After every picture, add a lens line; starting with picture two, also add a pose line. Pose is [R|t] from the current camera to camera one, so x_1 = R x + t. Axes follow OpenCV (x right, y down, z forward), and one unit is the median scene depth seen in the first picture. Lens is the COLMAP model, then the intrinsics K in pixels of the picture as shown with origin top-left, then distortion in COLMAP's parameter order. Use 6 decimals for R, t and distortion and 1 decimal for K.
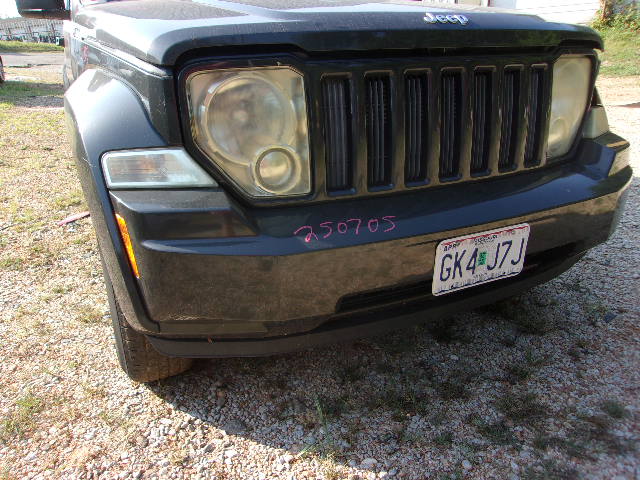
lens RADIAL K [[512.8, 0, 311.6], [0, 512.8, 238.7], [0, 0, 1]] dist [0.013906, 0.003152]
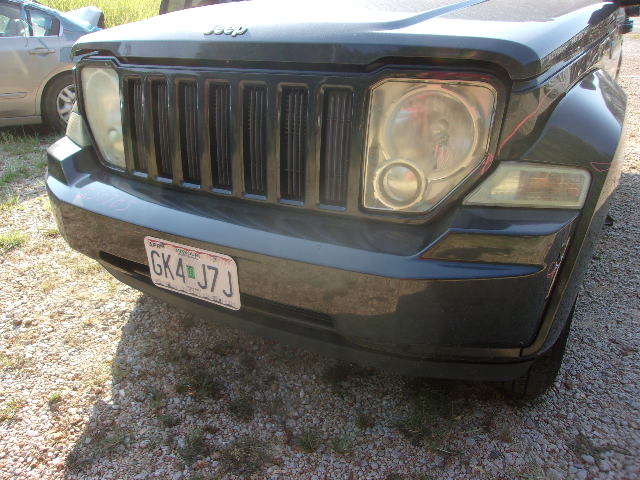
lens RADIAL K [[512.8, 0, 311.6], [0, 512.8, 238.7], [0, 0, 1]] dist [0.013906, 0.003152]
pose [[0.565606, 0.323589, -0.758538, 1.219485], [-0.288886, 0.939264, 0.185277, -0.279458], [0.772422, 0.114337, 0.624734, 0.555767]]
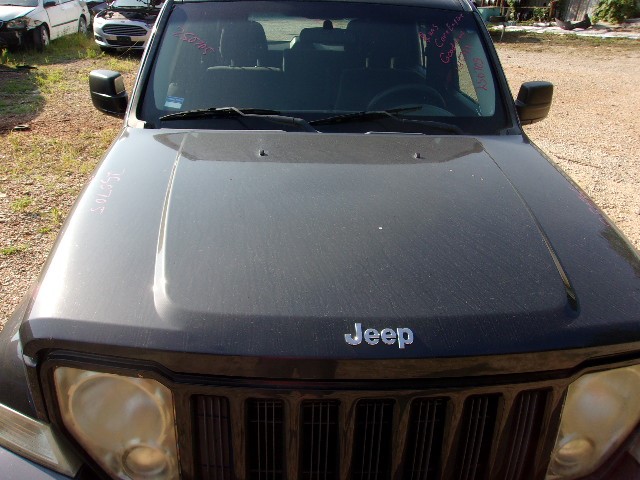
lens RADIAL K [[512.8, 0, 311.6], [0, 512.8, 238.7], [0, 0, 1]] dist [0.013906, 0.003152]
pose [[0.921737, 0.201633, -0.331278, 0.385457], [-0.171034, 0.978006, 0.119384, -0.634017], [0.348063, -0.053381, 0.935950, 0.274562]]
